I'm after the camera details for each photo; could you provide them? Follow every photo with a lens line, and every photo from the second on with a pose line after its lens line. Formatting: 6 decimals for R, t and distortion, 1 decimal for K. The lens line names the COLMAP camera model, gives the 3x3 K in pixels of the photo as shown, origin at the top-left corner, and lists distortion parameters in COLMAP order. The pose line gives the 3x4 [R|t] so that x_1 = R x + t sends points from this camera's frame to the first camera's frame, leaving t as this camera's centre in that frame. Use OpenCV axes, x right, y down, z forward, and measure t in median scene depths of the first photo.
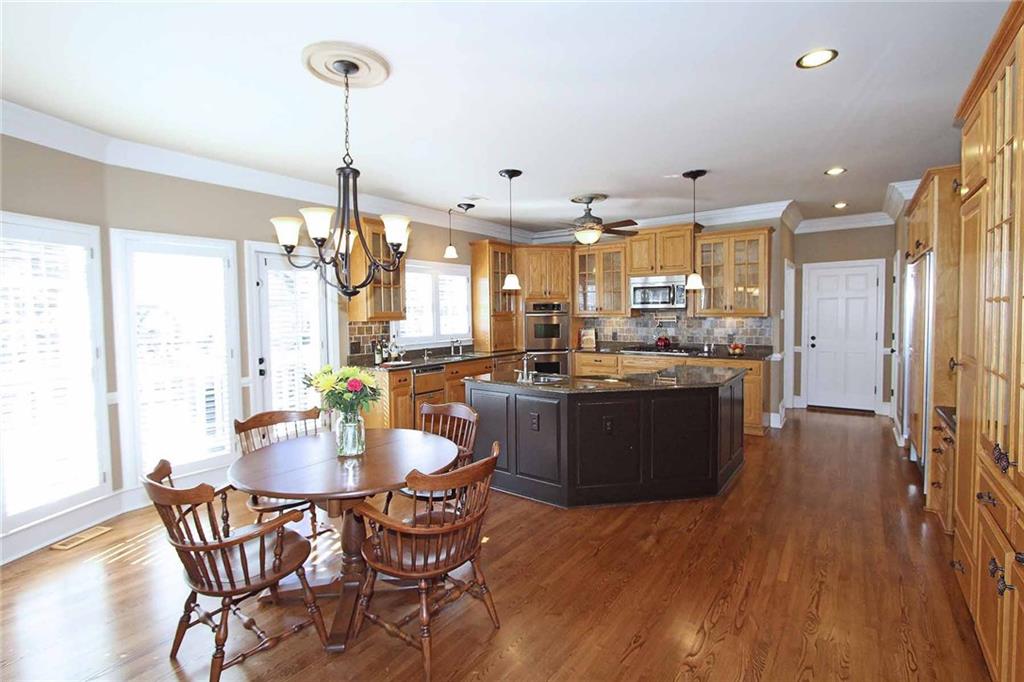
lens RADIAL K [[486.8, 0, 515.4], [0, 486.8, 338.8], [0, 0, 1]] dist [0.000911, -0.000131]
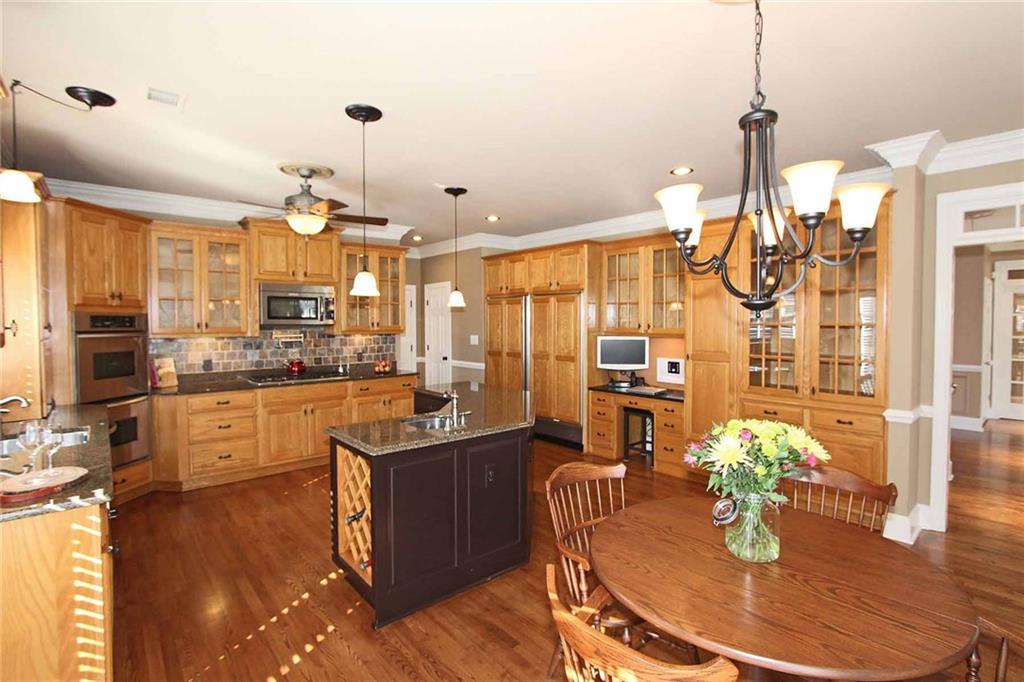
lens RADIAL K [[486.8, 0, 512.1], [0, 486.8, 334.0], [0, 0, 1]] dist [0.000911, -0.000131]
pose [[0.233004, -0.017707, 0.972315, -0.425083], [0.051993, 0.998631, 0.005726, -0.036293], [-0.971085, 0.049219, 0.233605, 0.502488]]
